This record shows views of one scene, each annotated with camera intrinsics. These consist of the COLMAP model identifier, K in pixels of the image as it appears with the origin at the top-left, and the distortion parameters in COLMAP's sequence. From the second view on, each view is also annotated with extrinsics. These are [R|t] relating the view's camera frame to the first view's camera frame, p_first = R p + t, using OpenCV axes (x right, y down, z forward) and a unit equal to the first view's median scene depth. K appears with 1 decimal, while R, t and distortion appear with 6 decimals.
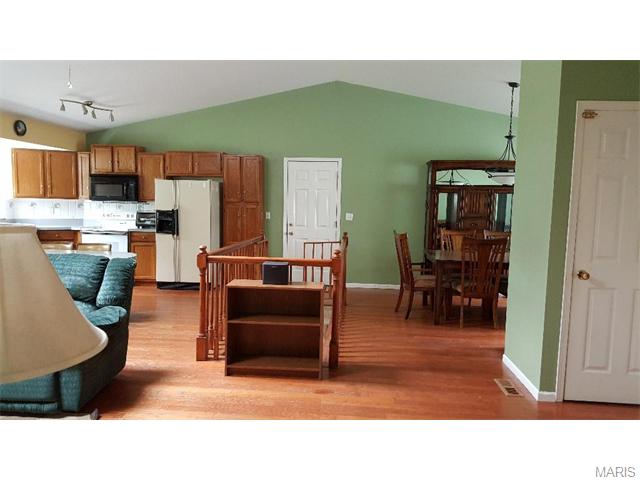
lens RADIAL K [[474.3, 0, 313.4], [0, 474.3, 238.9], [0, 0, 1]] dist [0.056672, -0.124579]
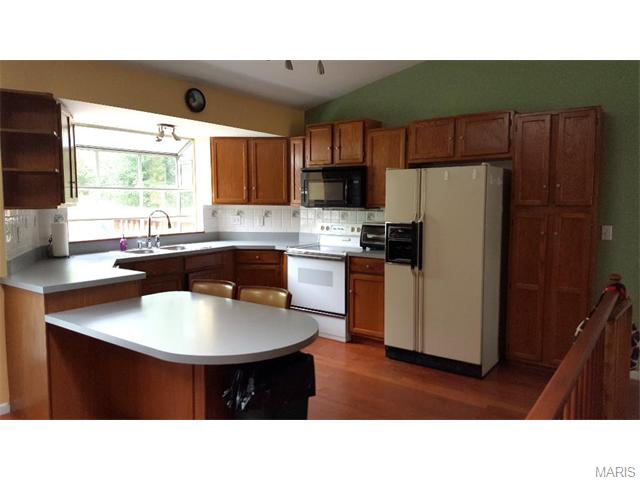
lens RADIAL K [[470.1, 0, 314.7], [0, 470.1, 242.6], [0, 0, 1]] dist [0.107081, -0.207013]
pose [[0.855417, 0.027923, -0.517187, -0.100780], [-0.026647, 0.999596, 0.009894, -0.036609], [0.517254, 0.005318, 0.855815, 0.432832]]
